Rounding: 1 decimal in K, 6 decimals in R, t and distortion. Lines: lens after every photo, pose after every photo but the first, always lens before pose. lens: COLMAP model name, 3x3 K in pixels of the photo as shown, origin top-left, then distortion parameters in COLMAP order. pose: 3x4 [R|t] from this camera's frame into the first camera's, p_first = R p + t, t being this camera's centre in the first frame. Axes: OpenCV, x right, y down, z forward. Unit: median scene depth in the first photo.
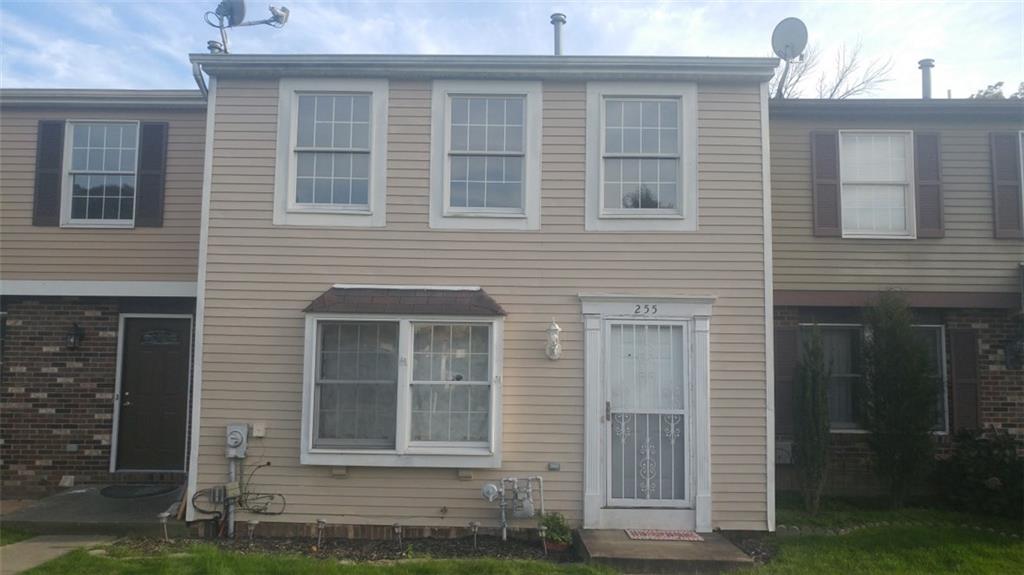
lens RADIAL K [[742.6, 0, 521.3], [0, 742.6, 287.6], [0, 0, 1]] dist [-0.012984, 0.019277]
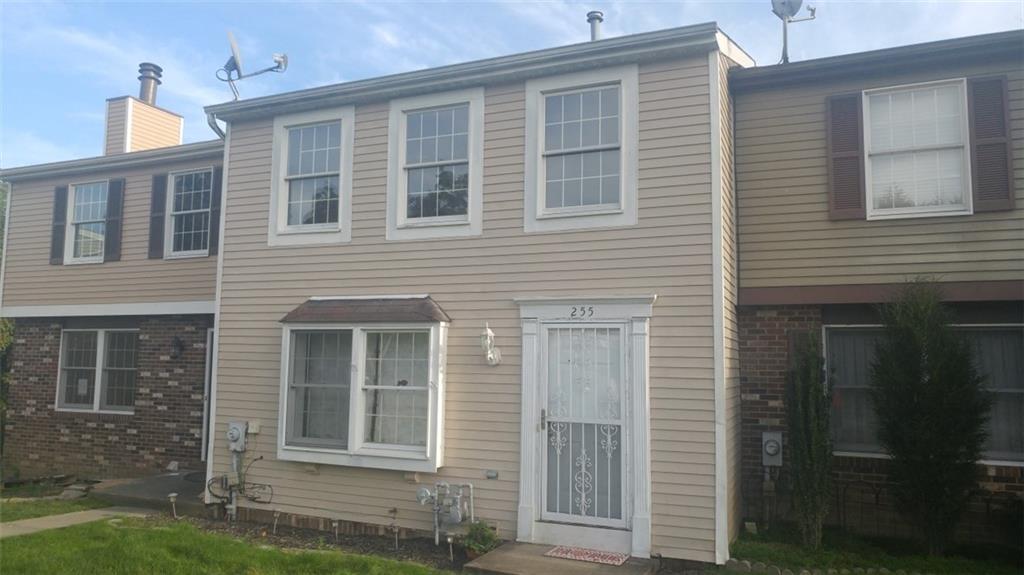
lens RADIAL K [[742.6, 0, 522.5], [0, 742.6, 288.8], [0, 0, 1]] dist [-0.012984, 0.019277]
pose [[0.921754, -0.039384, -0.385771, 0.451185], [0.031846, 0.999157, -0.025915, 0.021402], [0.386466, 0.011602, 0.922231, 0.103578]]
